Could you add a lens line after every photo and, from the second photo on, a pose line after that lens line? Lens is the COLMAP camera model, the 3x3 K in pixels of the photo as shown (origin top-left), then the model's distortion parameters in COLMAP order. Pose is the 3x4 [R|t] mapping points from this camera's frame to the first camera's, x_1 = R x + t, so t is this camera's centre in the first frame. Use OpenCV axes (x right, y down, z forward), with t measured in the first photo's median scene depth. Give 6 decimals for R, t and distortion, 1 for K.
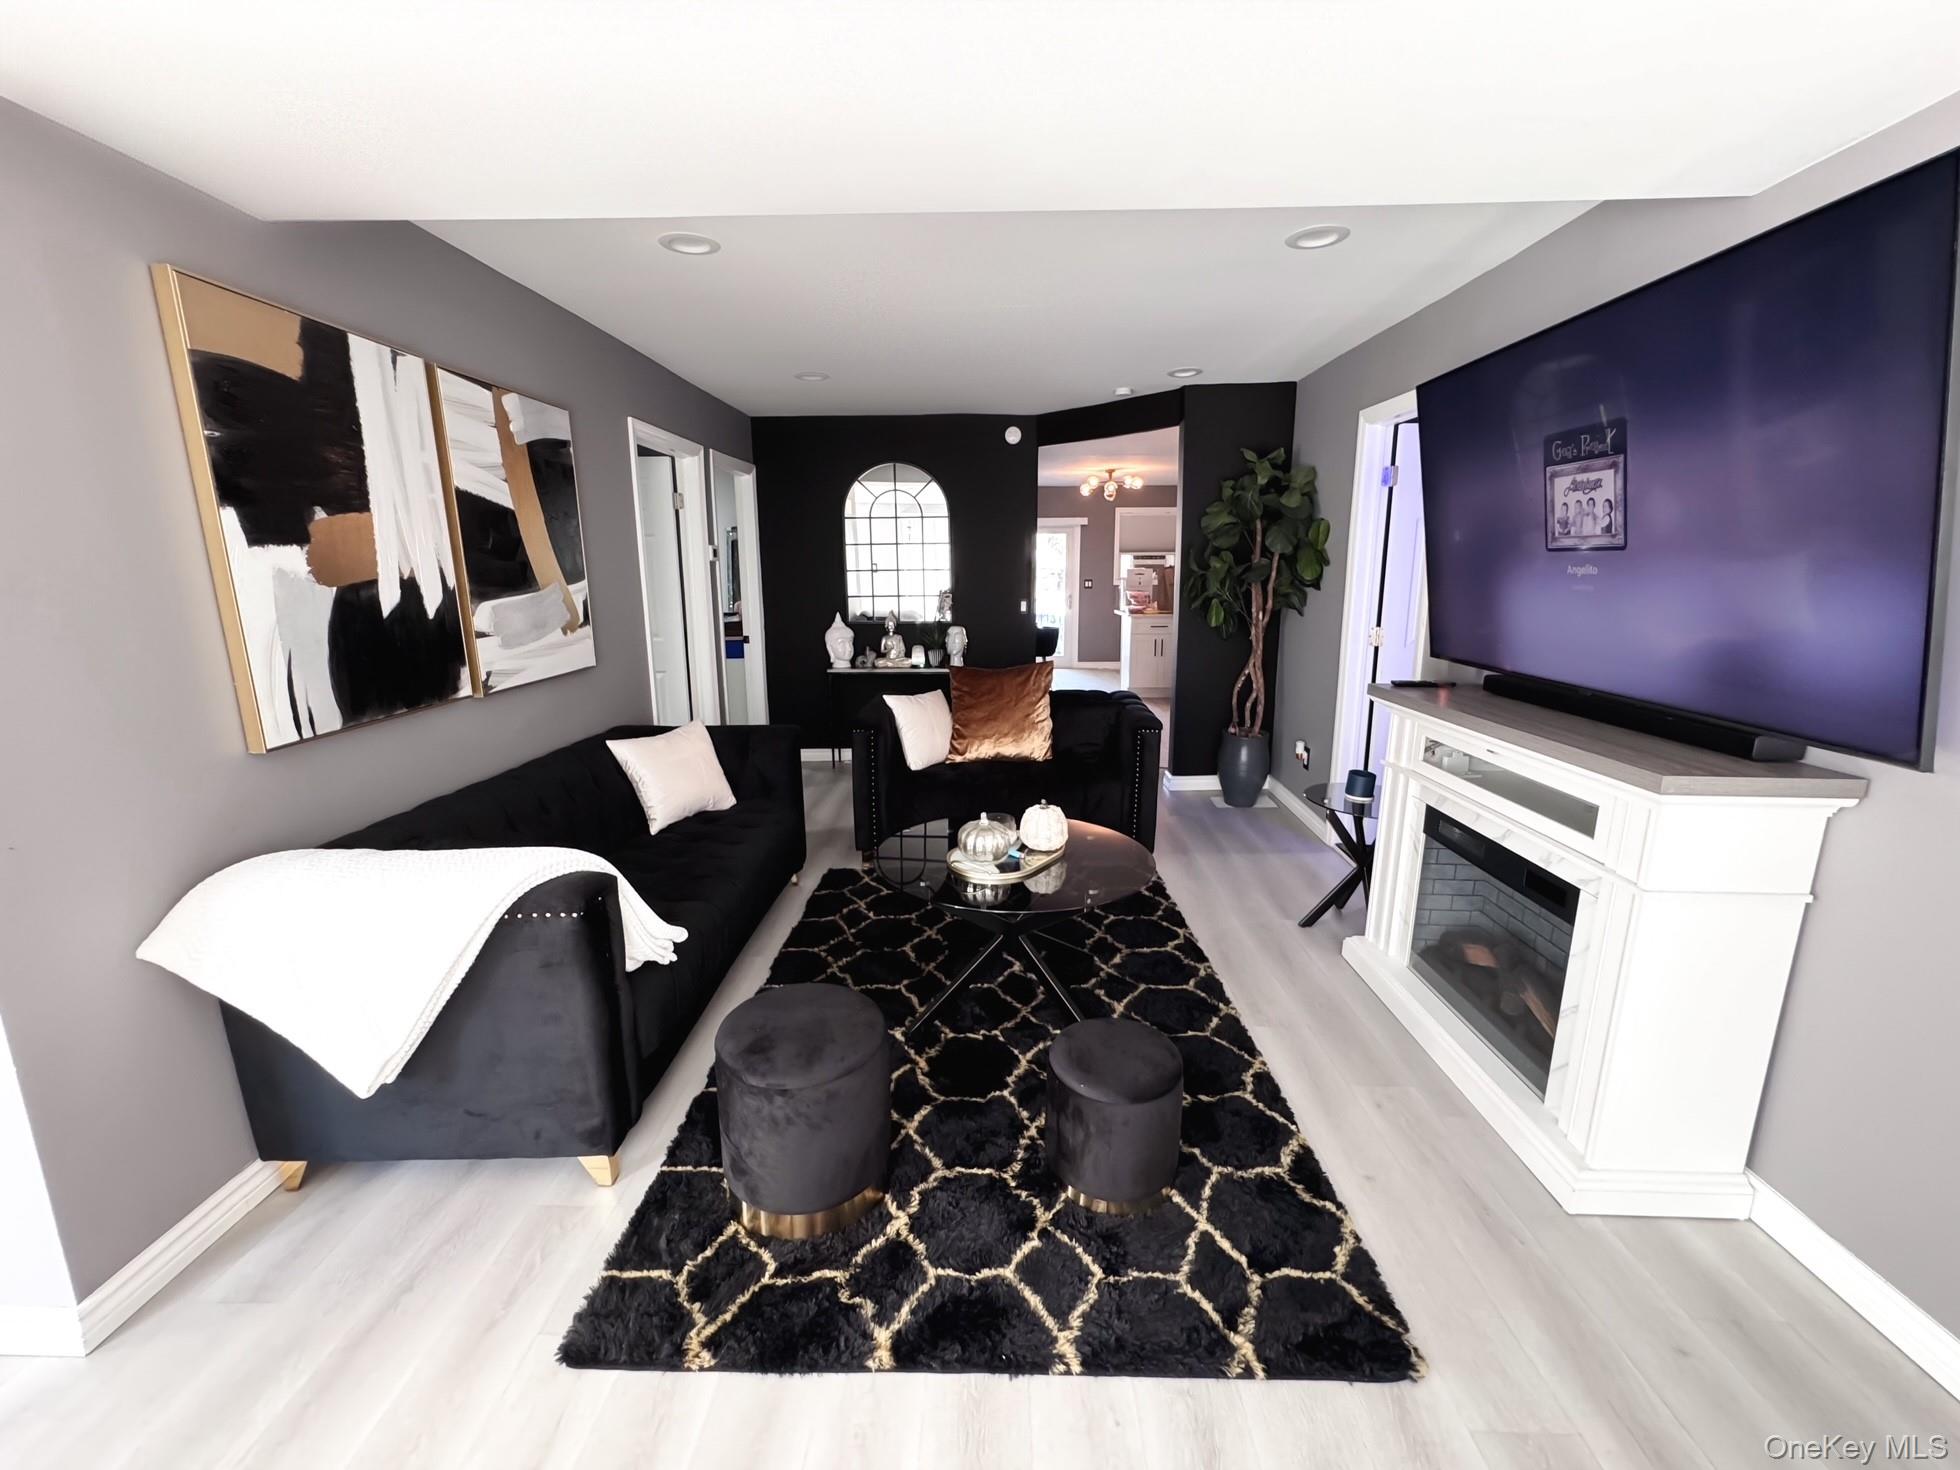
lens RADIAL K [[807.5, 0, 980.0], [0, 807.5, 735.0], [0, 0, 1]] dist [-0.003638, -0.000184]
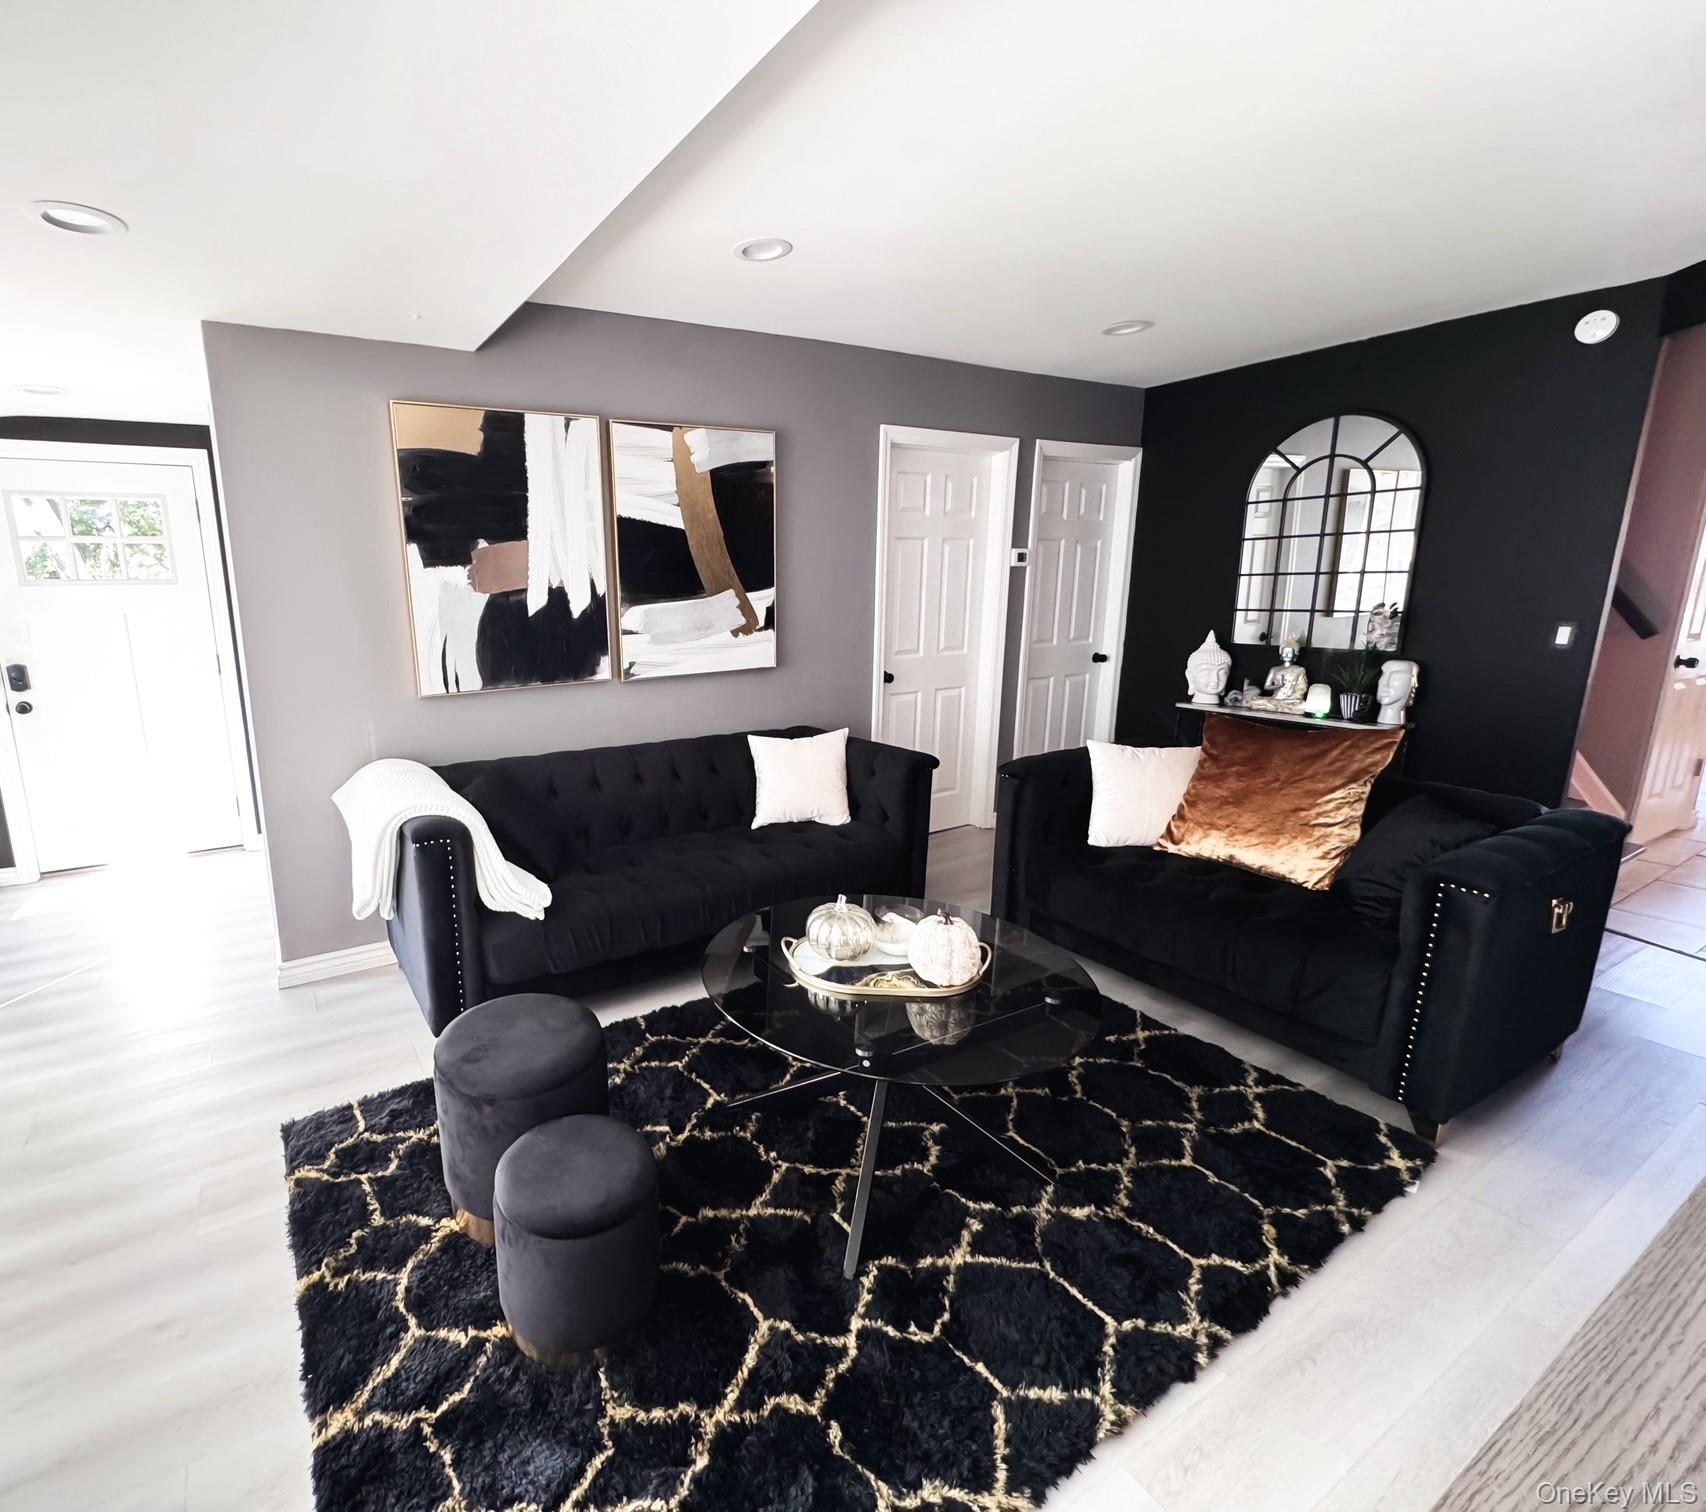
lens RADIAL K [[813.4, 0, 698.5], [0, 813.4, 756.2], [0, 0, 1]] dist [-0.000215, -0.000435]
pose [[0.499999, 0.176443, -0.847861, 0.526003], [-0.162066, 0.980793, 0.108533, -0.087313], [0.850727, 0.083143, 0.518991, 0.437469]]
